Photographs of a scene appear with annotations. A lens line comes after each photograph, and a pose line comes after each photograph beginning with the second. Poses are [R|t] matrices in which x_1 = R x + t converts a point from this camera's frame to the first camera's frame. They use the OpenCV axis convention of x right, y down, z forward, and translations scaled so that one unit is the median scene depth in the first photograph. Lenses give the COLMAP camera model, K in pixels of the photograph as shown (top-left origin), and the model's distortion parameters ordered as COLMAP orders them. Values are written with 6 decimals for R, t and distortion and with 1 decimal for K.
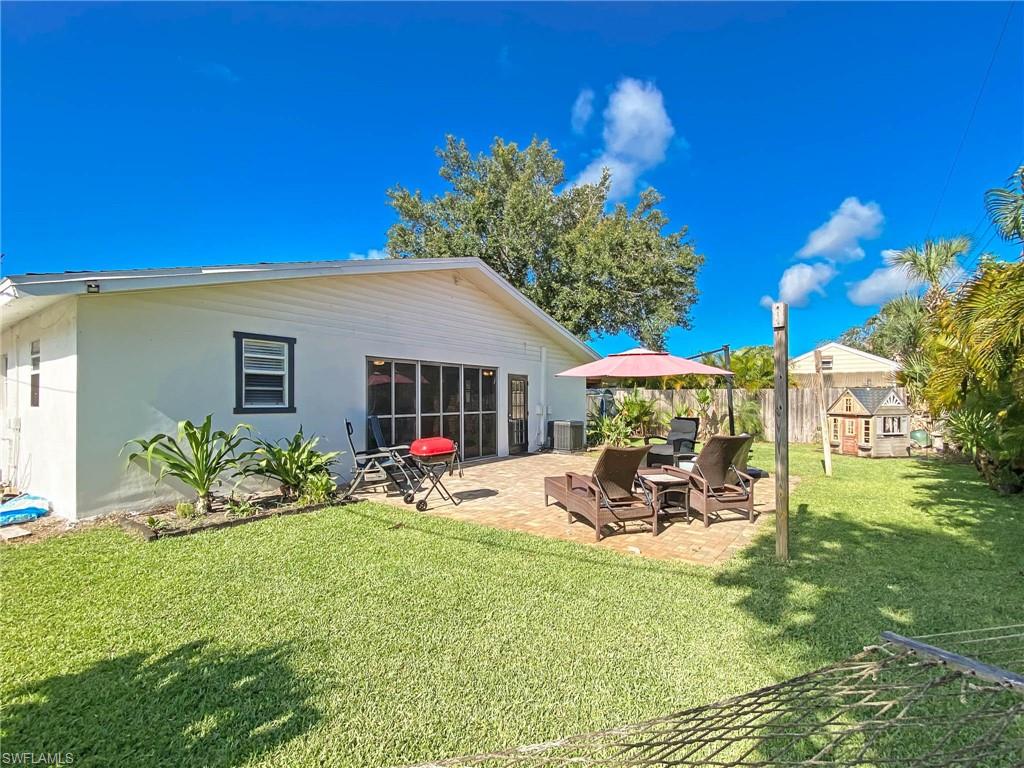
lens RADIAL K [[481.9, 0, 507.9], [0, 481.9, 389.4], [0, 0, 1]] dist [-0.004361, -0.001474]
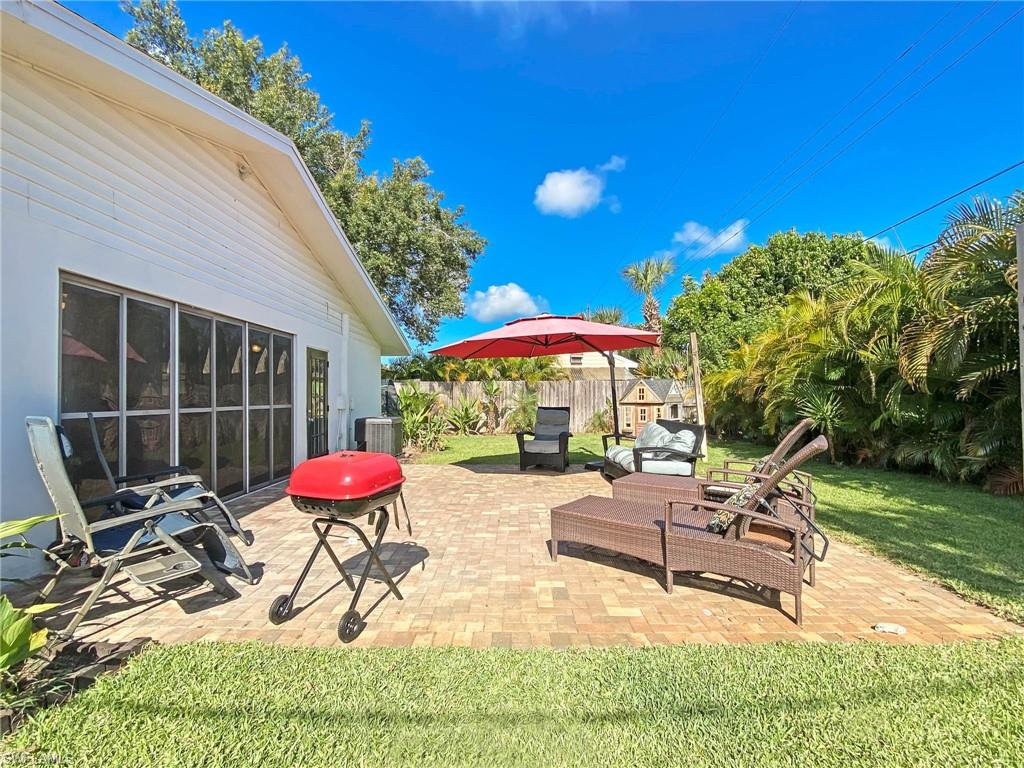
lens RADIAL K [[481.9, 0, 507.9], [0, 481.9, 389.4], [0, 0, 1]] dist [-0.004361, -0.001474]
pose [[0.813635, 0.002597, 0.581370, -0.160492], [-0.003093, 0.999995, -0.000139, 0.024320], [-0.581368, -0.001685, 0.813639, 0.318117]]
